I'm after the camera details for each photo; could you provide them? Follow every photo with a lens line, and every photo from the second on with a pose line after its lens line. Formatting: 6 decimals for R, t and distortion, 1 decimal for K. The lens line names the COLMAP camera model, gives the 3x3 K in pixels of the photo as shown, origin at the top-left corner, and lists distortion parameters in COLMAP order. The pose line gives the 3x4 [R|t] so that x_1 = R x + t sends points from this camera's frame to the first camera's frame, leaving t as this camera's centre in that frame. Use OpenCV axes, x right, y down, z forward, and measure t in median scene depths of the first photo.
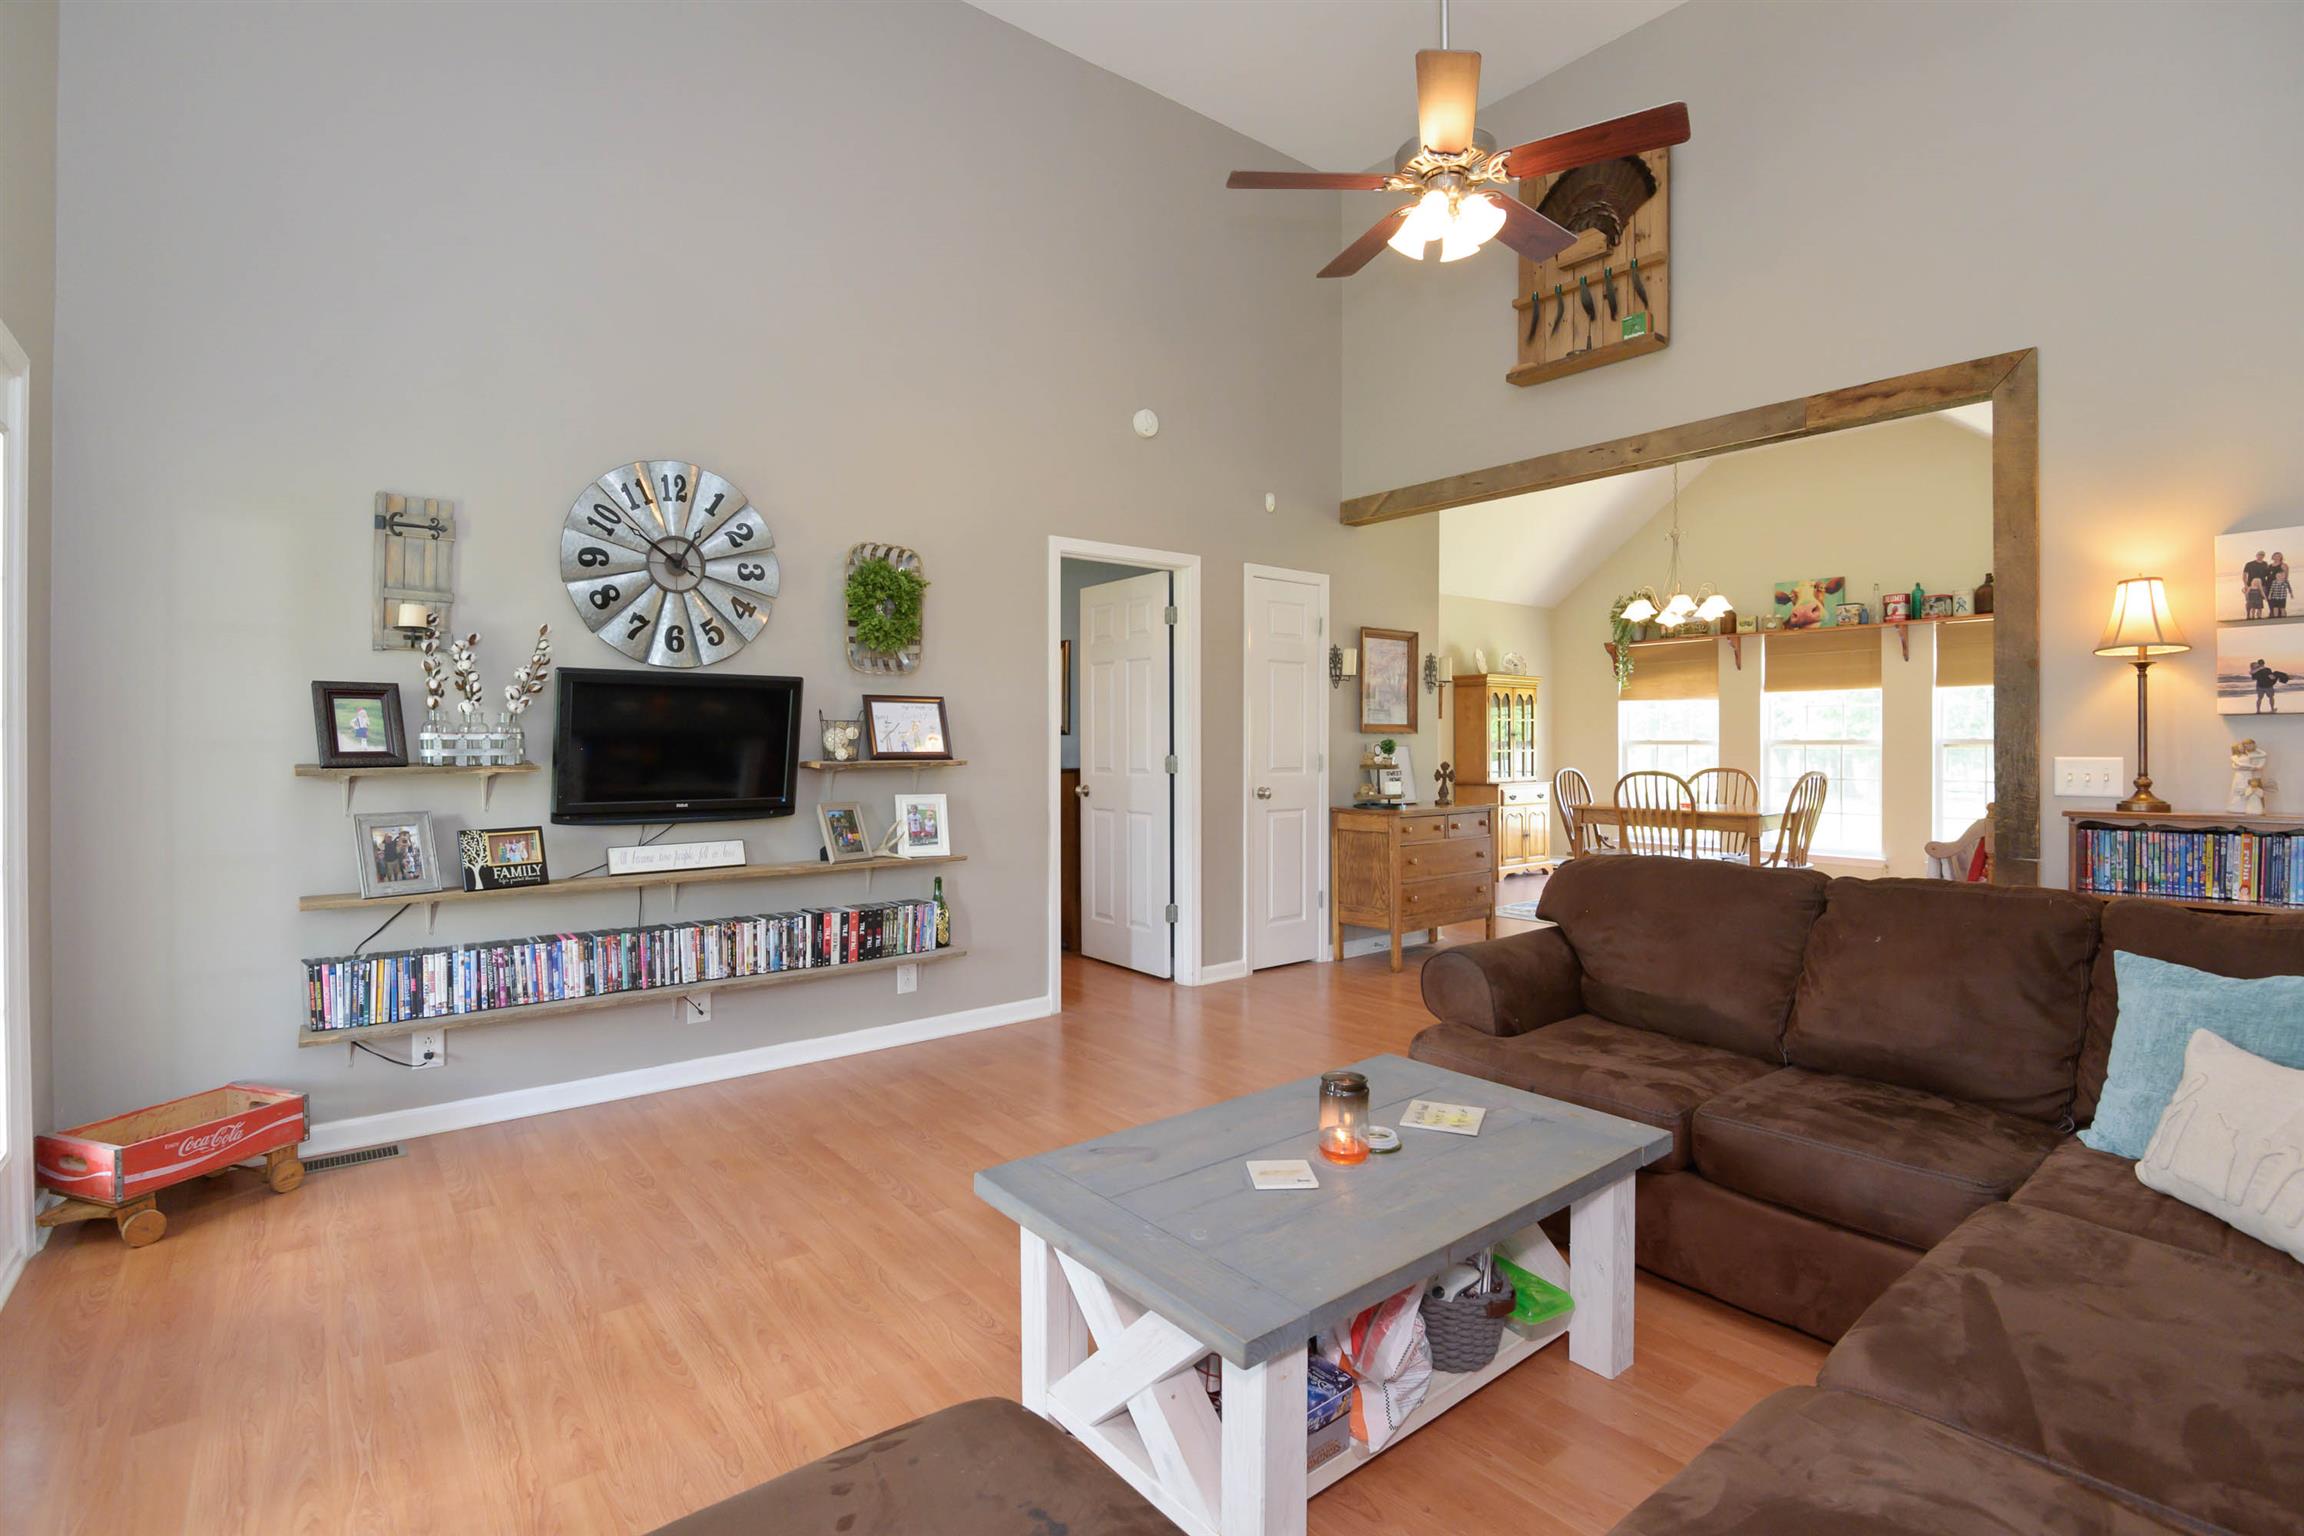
lens RADIAL K [[1064.5, 0, 1132.2], [0, 1064.5, 745.1], [0, 0, 1]] dist [-0.006886, 0.001895]
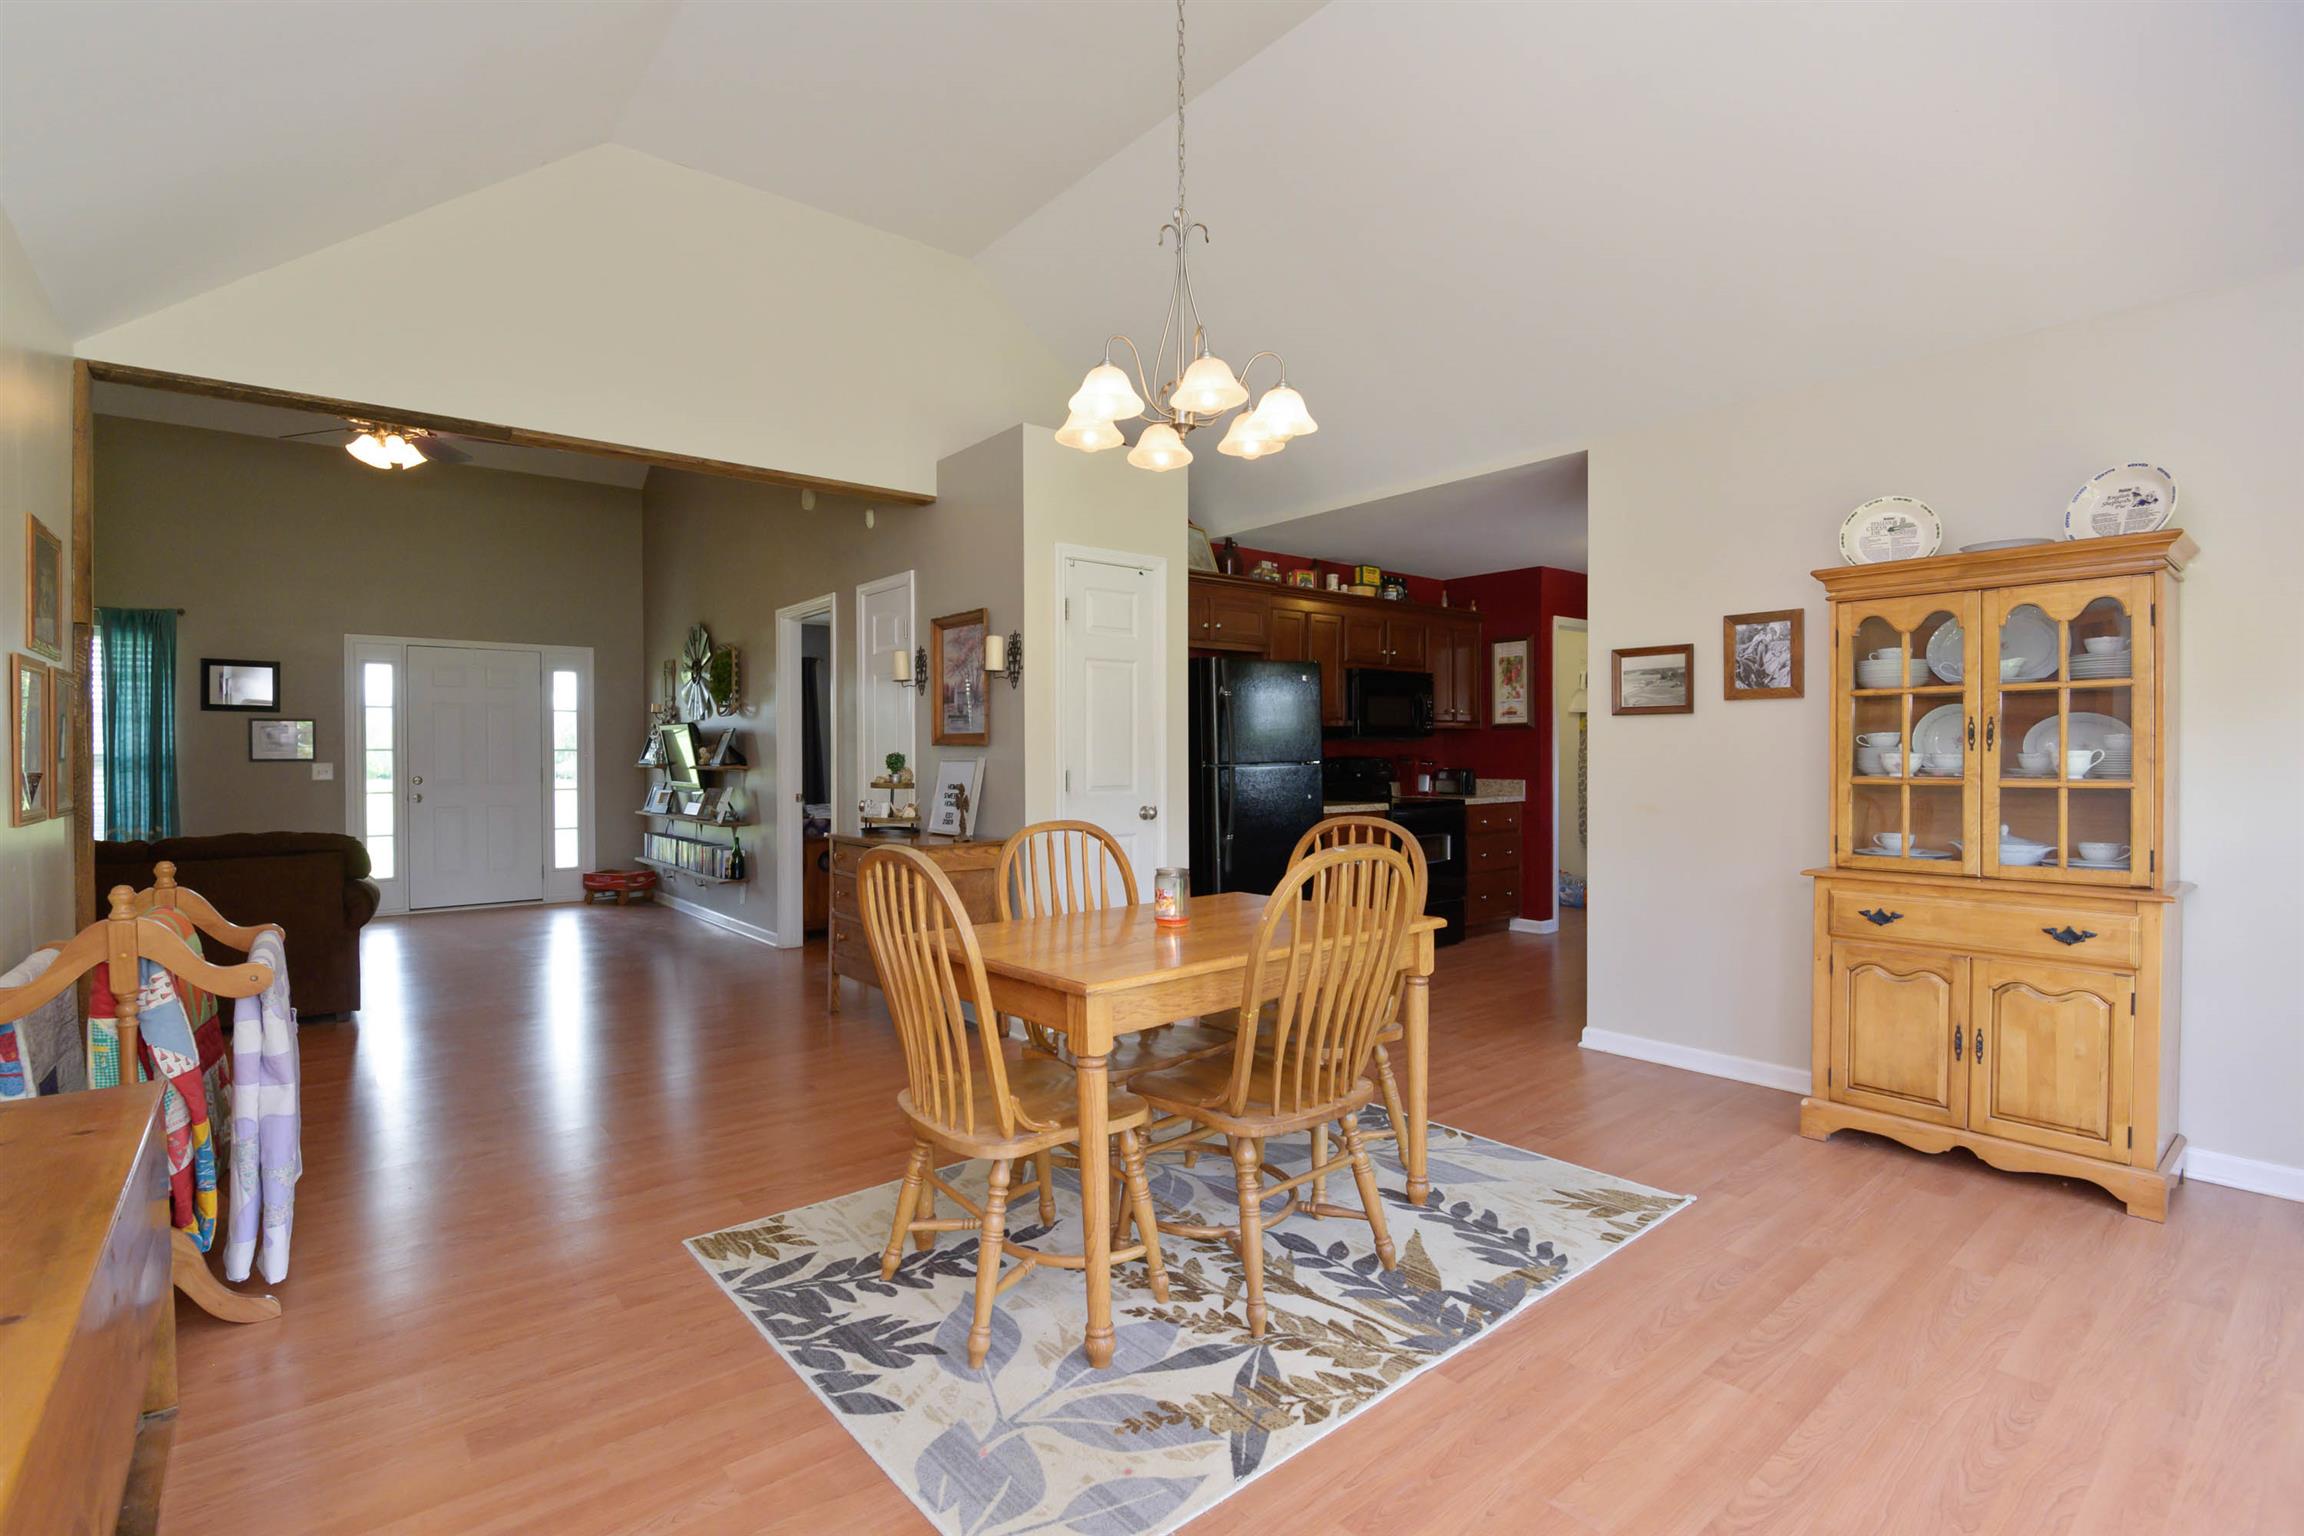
lens RADIAL K [[1064.5, 0, 1134.0], [0, 1064.5, 765.5], [0, 0, 1]] dist [-0.006886, 0.001895]
pose [[0.012705, 0.012299, -0.999844, 1.398182], [-0.002063, 0.999923, 0.012274, -0.008205], [0.999917, 0.001907, 0.012729, 1.513464]]
